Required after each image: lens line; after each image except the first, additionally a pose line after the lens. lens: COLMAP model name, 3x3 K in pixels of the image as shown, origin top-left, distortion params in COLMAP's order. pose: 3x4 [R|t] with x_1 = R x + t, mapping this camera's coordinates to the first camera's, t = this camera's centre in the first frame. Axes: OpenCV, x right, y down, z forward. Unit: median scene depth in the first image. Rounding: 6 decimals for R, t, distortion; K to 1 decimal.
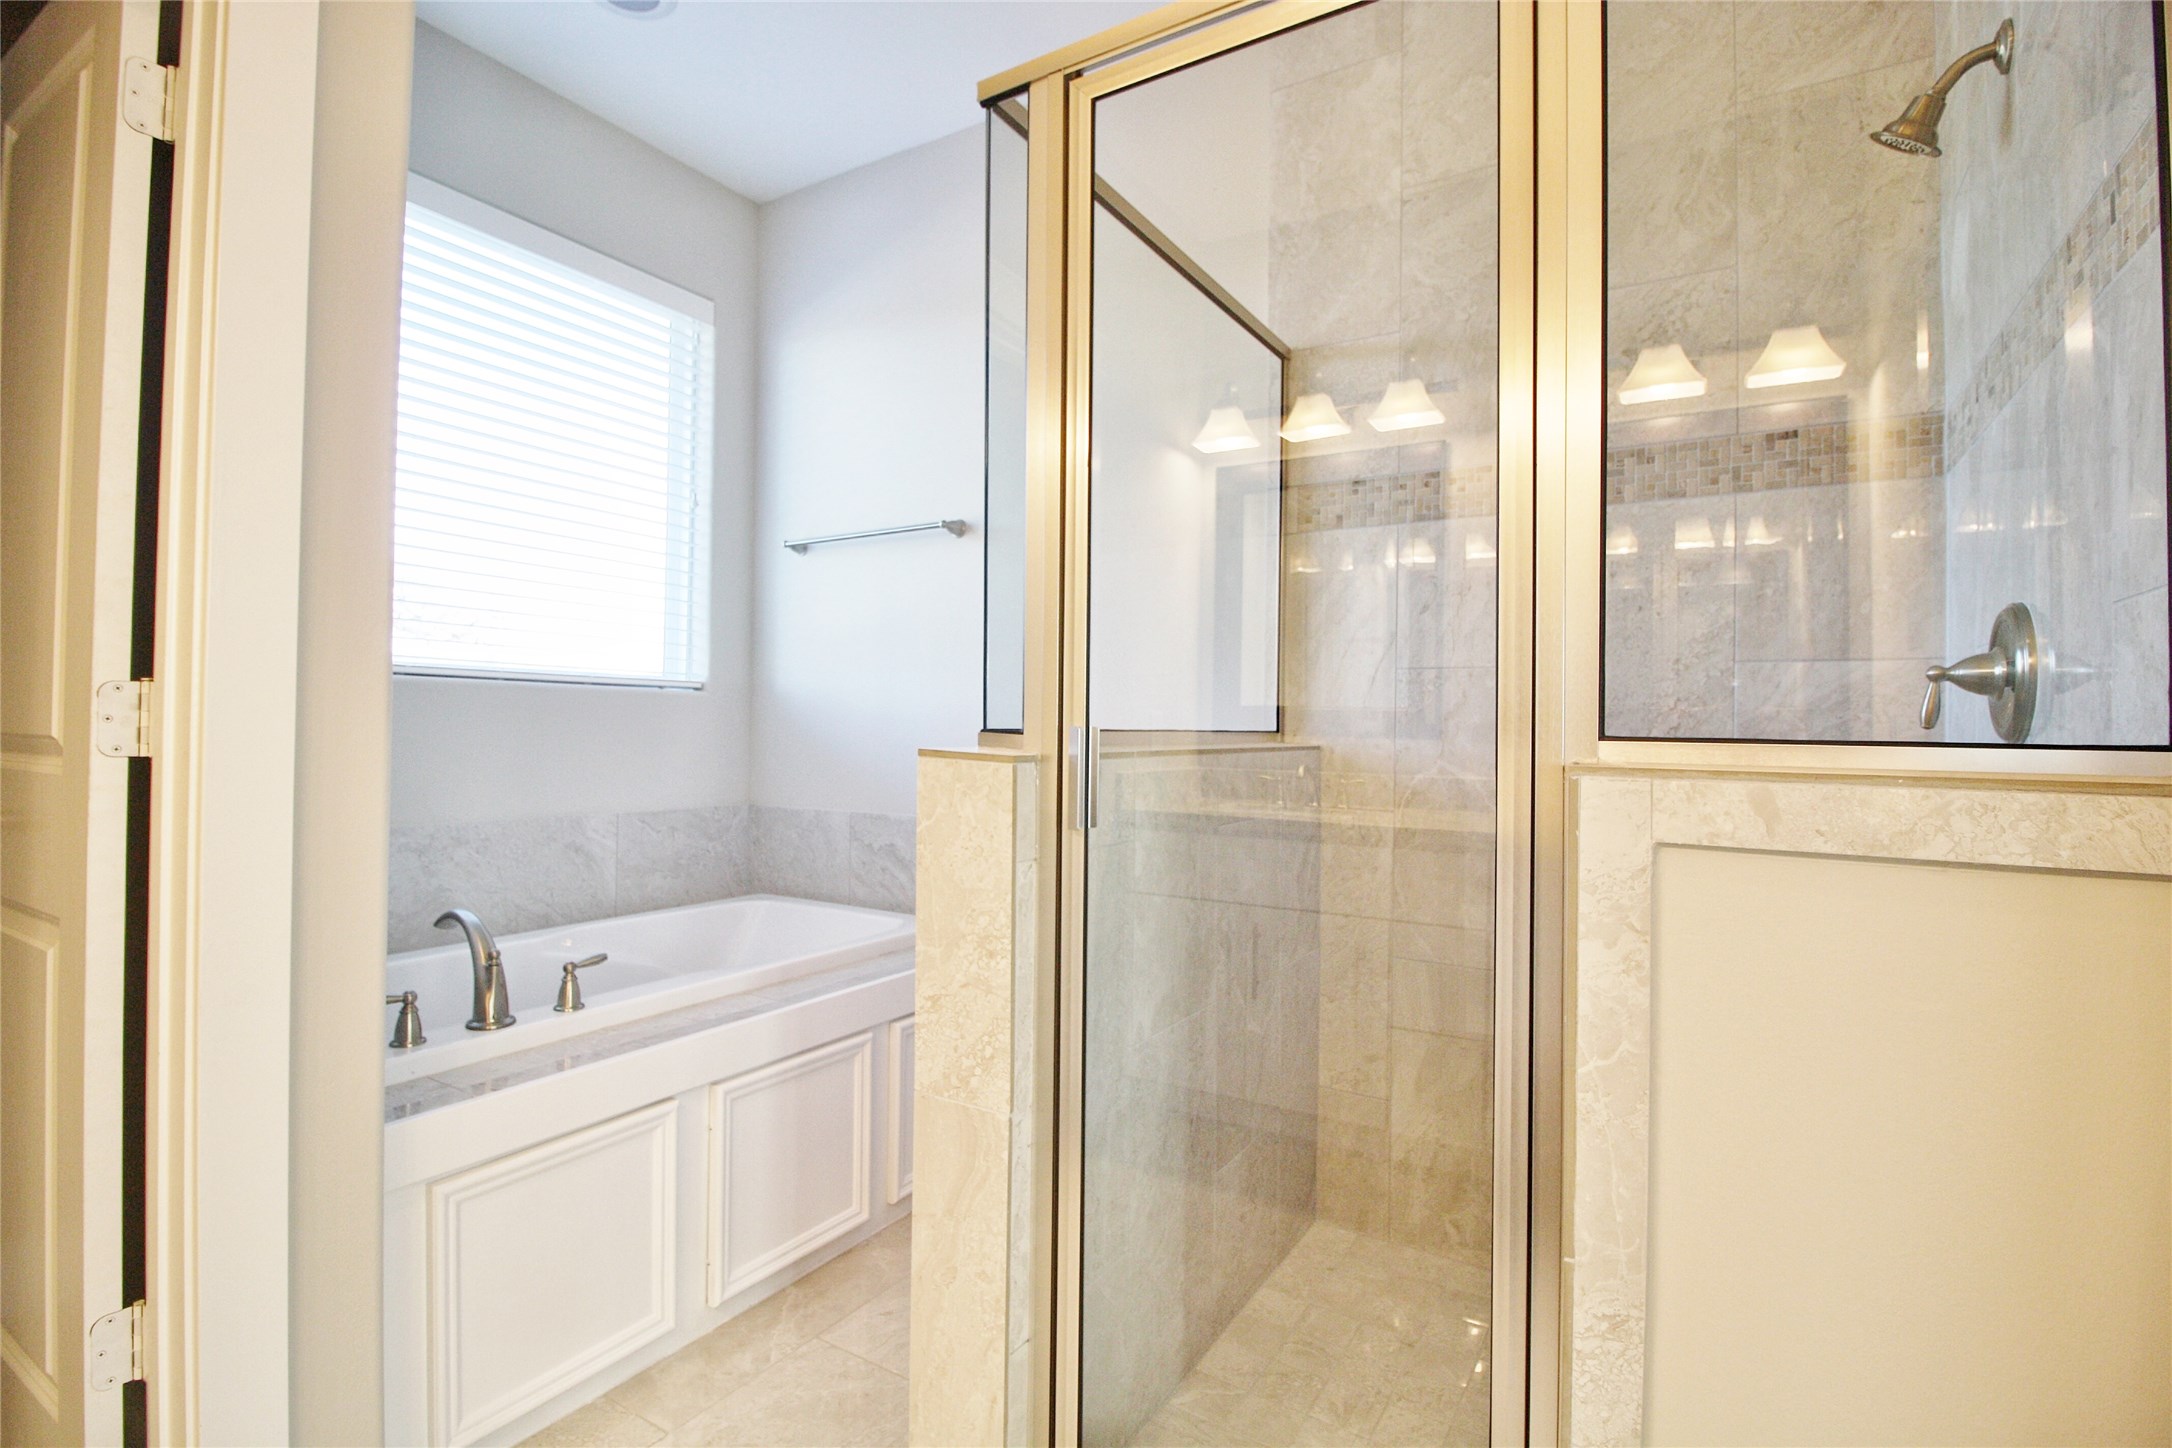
lens RADIAL K [[1024.8, 0, 1090.5], [0, 1024.8, 712.1], [0, 0, 1]] dist [0.000395, -0.012790]
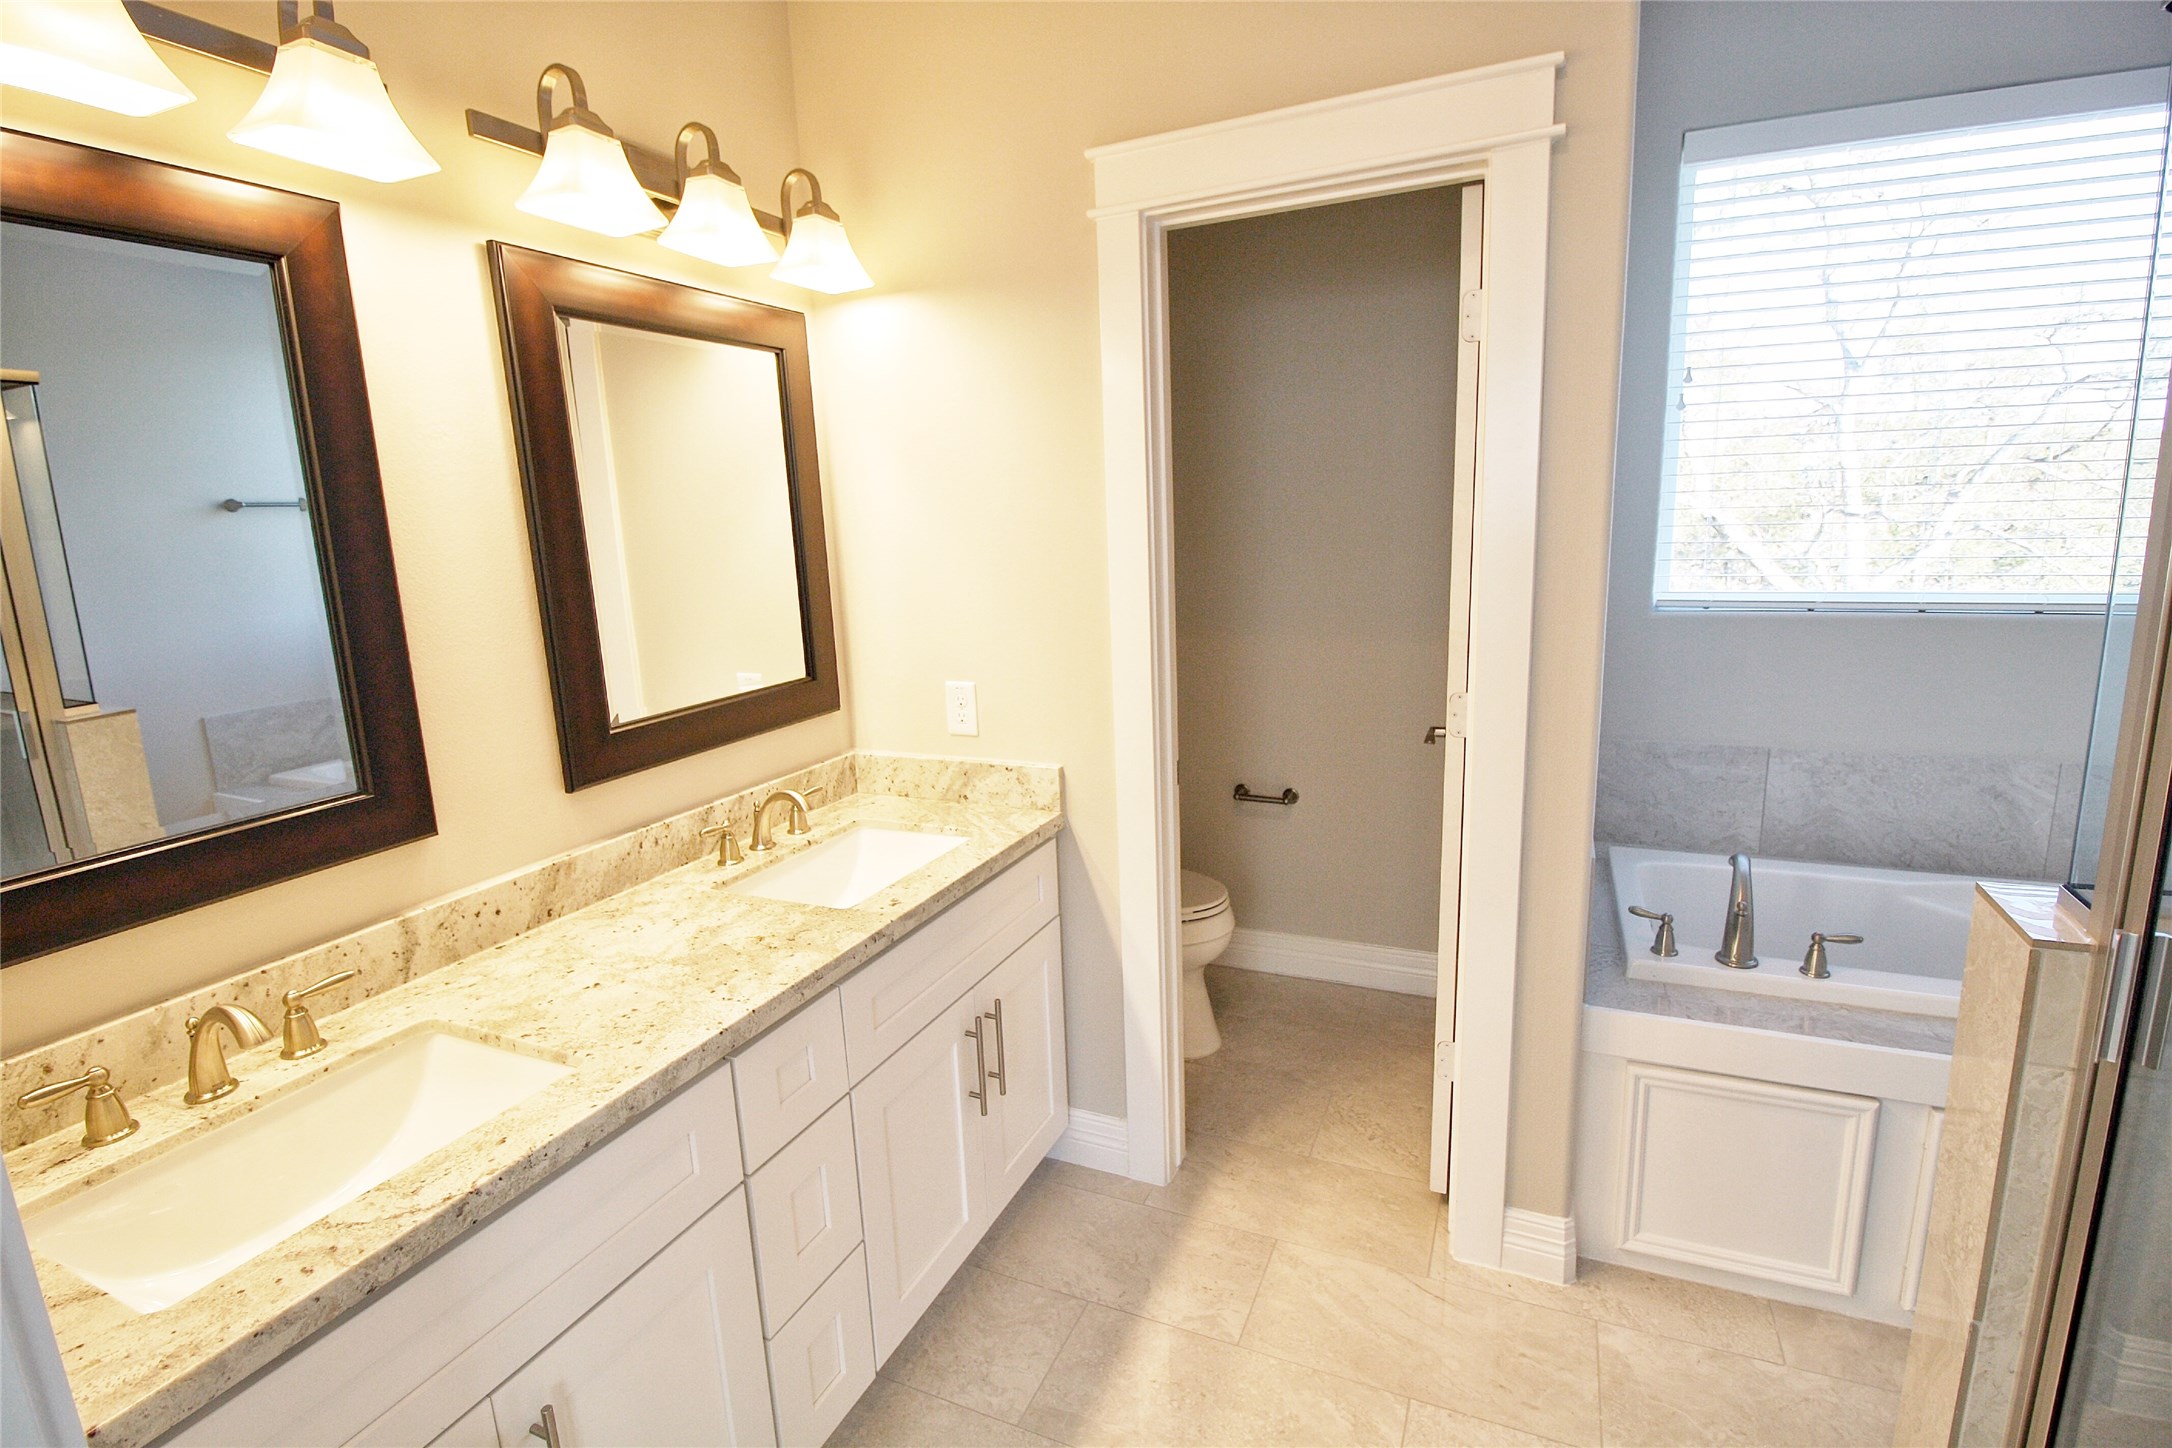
lens RADIAL K [[1024.8, 0, 1090.5], [0, 1024.8, 712.1], [0, 0, 1]] dist [0.000395, -0.012790]
pose [[0.142020, 0.172499, -0.974718, 0.412034], [0.049654, 0.982218, 0.181061, -0.228996], [0.988618, -0.074113, 0.130929, 0.123218]]
